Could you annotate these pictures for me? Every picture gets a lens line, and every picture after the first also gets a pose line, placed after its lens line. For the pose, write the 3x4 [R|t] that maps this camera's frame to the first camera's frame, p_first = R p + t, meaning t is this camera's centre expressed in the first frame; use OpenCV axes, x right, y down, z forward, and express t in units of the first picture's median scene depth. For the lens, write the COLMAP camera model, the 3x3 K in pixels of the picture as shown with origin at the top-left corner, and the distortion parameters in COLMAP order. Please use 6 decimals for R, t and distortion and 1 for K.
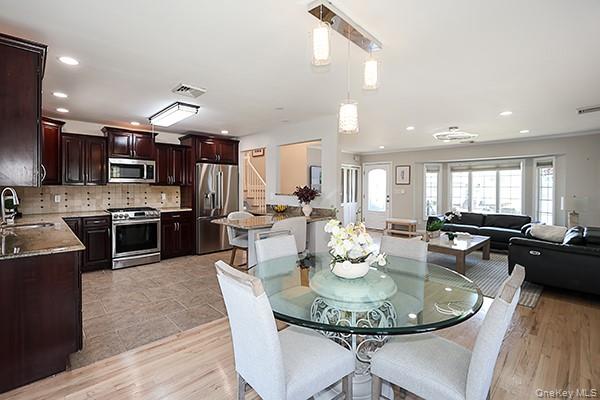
lens RADIAL K [[283.3, 0, 298.3], [0, 283.3, 185.9], [0, 0, 1]] dist [-0.014532, 0.003022]
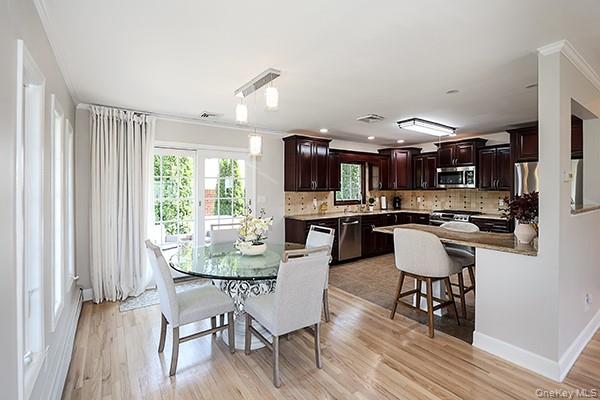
lens RADIAL K [[283.3, 0, 296.3], [0, 283.3, 189.4], [0, 0, 1]] dist [-0.014532, 0.003022]
pose [[-0.180857, 0.000464, -0.983509, 0.469084], [0.001611, 0.999999, 0.000175, -0.005121], [0.983508, -0.001553, -0.180858, 0.442887]]
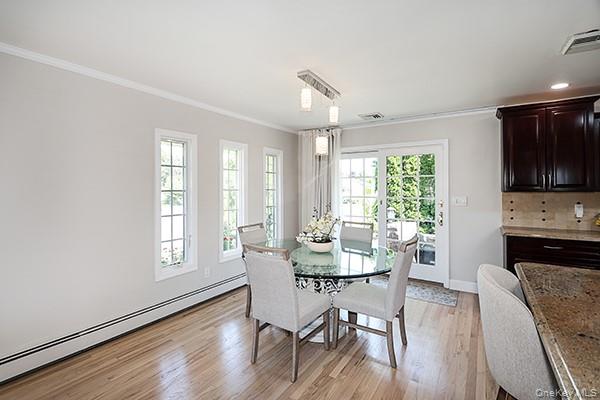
lens RADIAL K [[283.3, 0, 306.6], [0, 283.3, 184.8], [0, 0, 1]] dist [-0.014532, 0.003022]
pose [[-0.980303, -0.001235, -0.197498, 0.172662], [0.001429, 0.999910, -0.013346, -0.004962], [0.197497, -0.013366, -0.980212, 0.728106]]
